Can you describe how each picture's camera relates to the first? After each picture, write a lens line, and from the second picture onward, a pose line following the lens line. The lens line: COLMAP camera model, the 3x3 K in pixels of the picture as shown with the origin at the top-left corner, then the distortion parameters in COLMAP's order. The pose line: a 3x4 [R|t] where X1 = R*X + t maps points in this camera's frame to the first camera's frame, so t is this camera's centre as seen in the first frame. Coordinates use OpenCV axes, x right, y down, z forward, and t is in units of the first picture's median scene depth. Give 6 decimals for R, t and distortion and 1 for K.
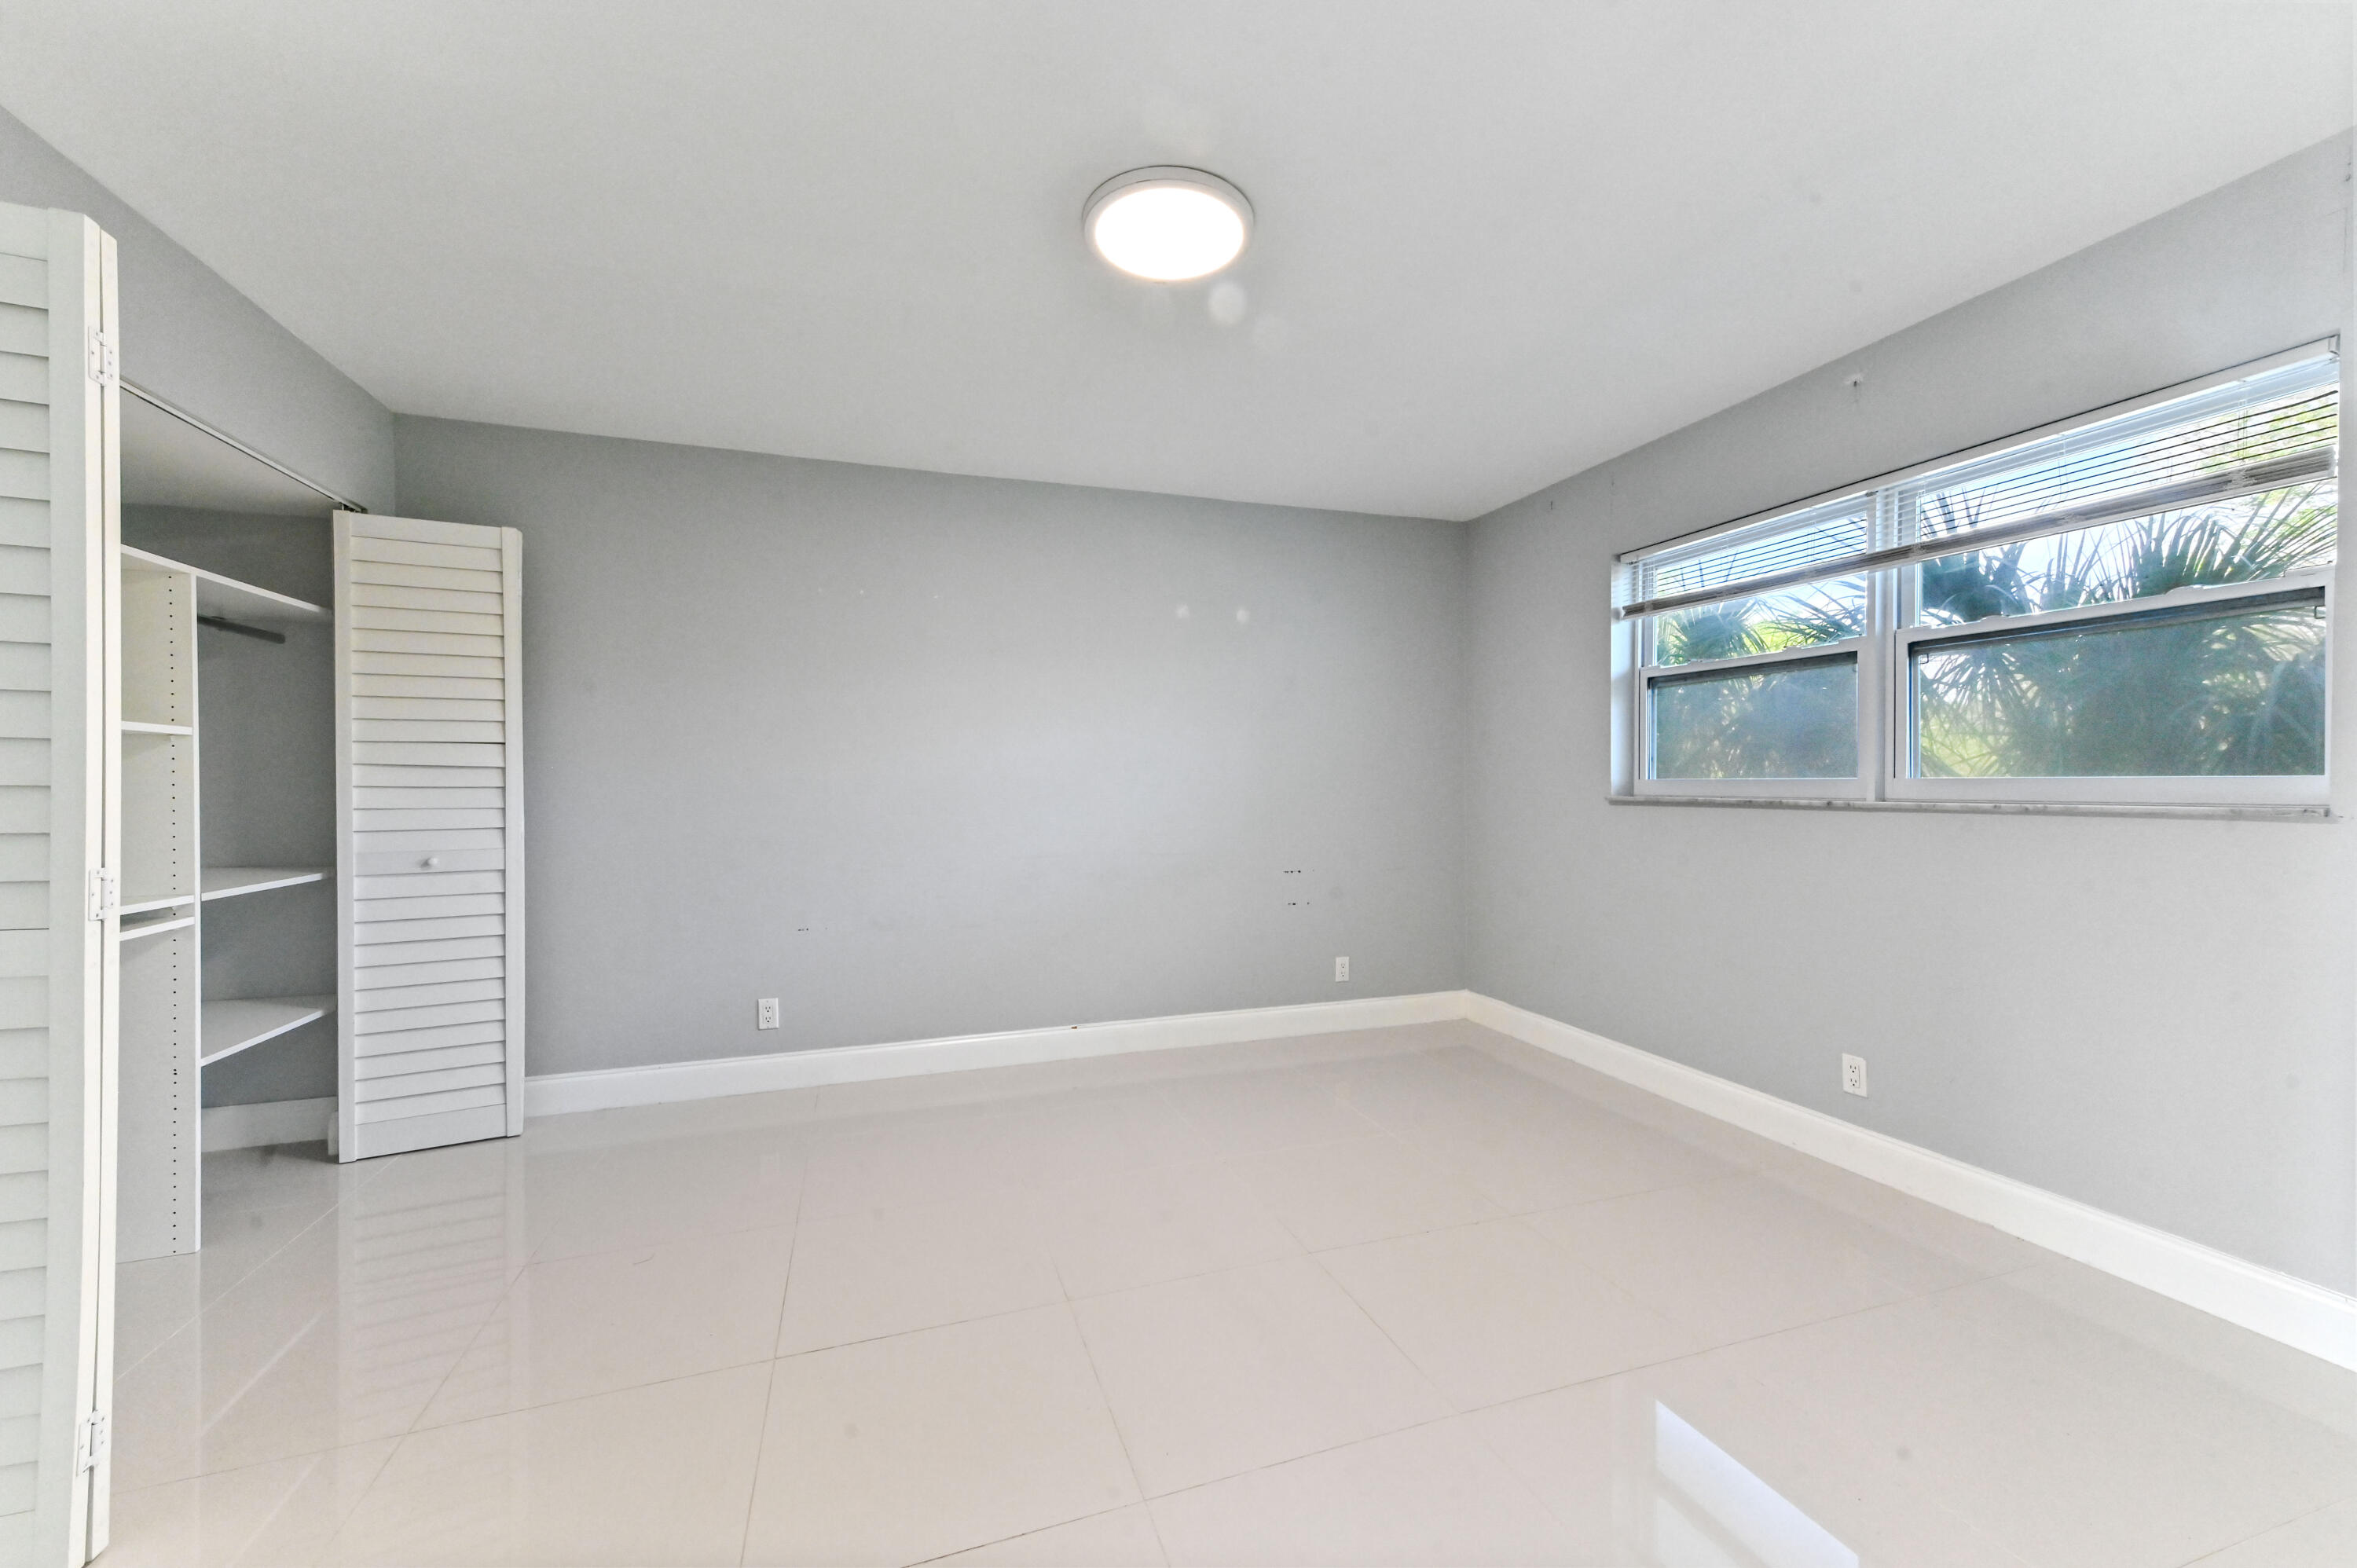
lens RADIAL K [[932.4, 0, 1176.6], [0, 932.4, 784.1], [0, 0, 1]] dist [0.013951, 0.000946]
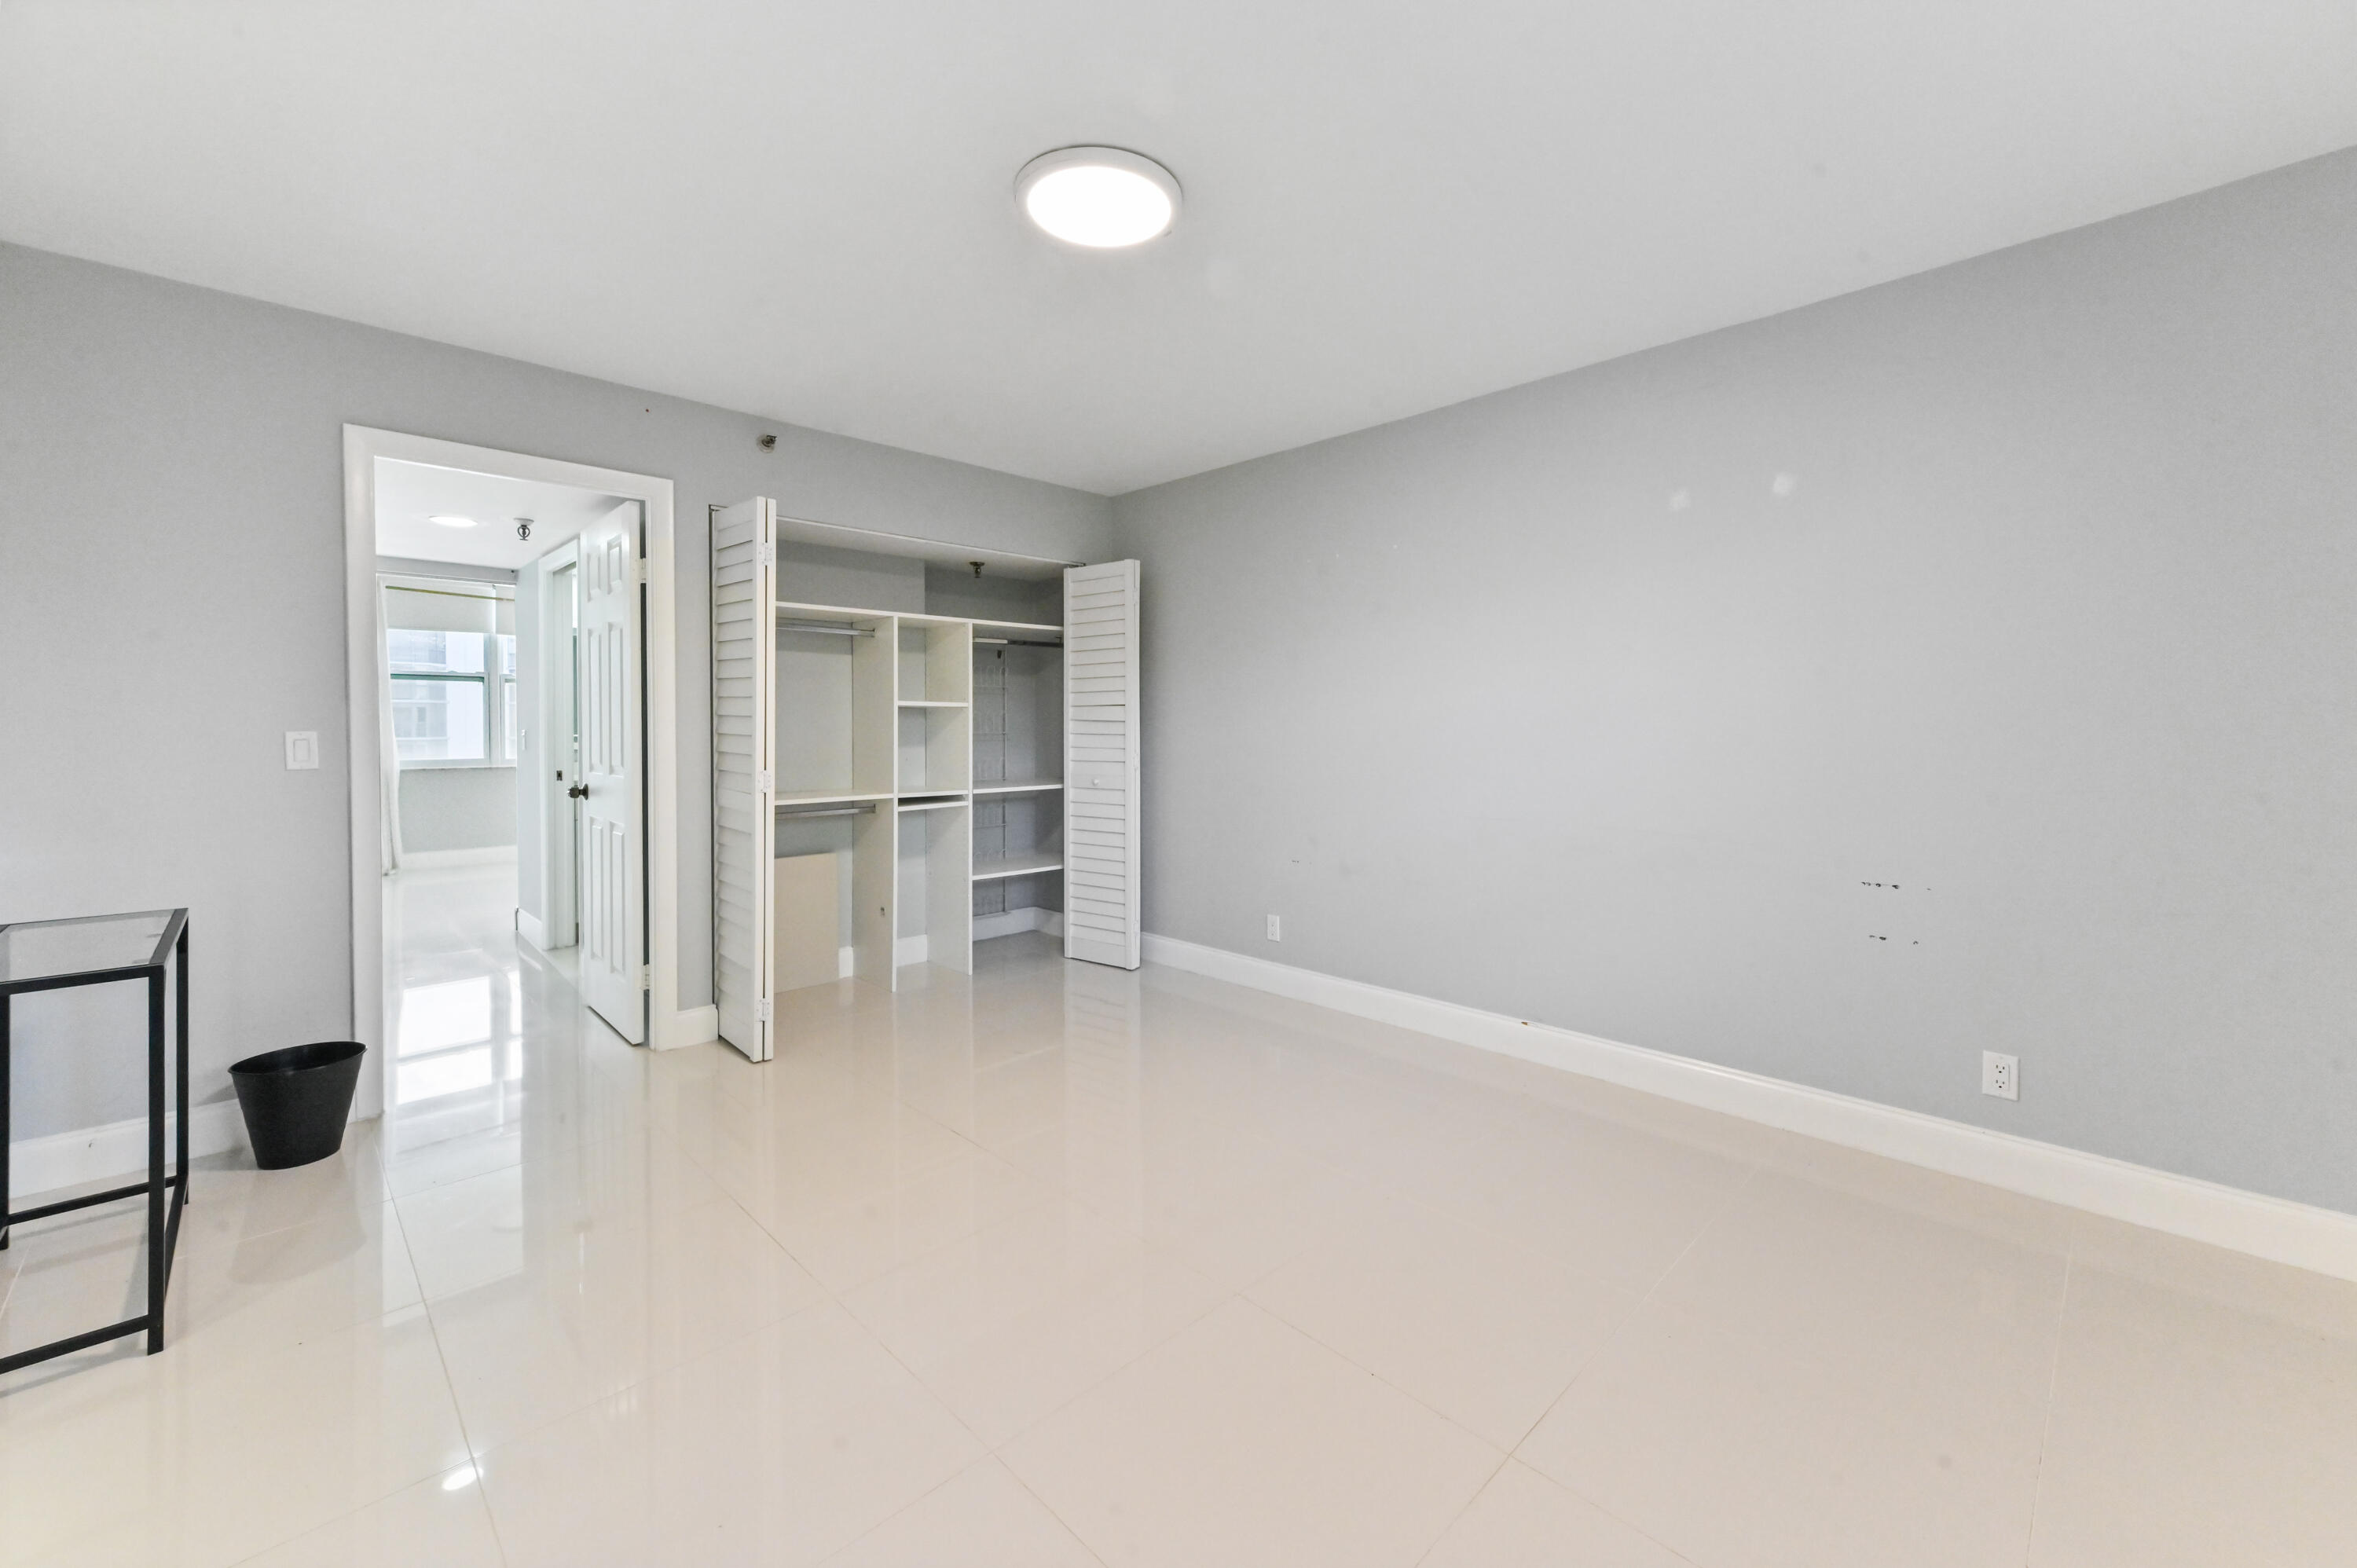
lens RADIAL K [[932.4, 0, 1180.1], [0, 932.4, 745.8], [0, 0, 1]] dist [0.013951, 0.000946]
pose [[0.442400, 0.024711, -0.896477, 0.681310], [-0.006514, 0.999682, 0.024342, -0.016337], [0.896794, -0.004930, 0.442421, 0.447340]]
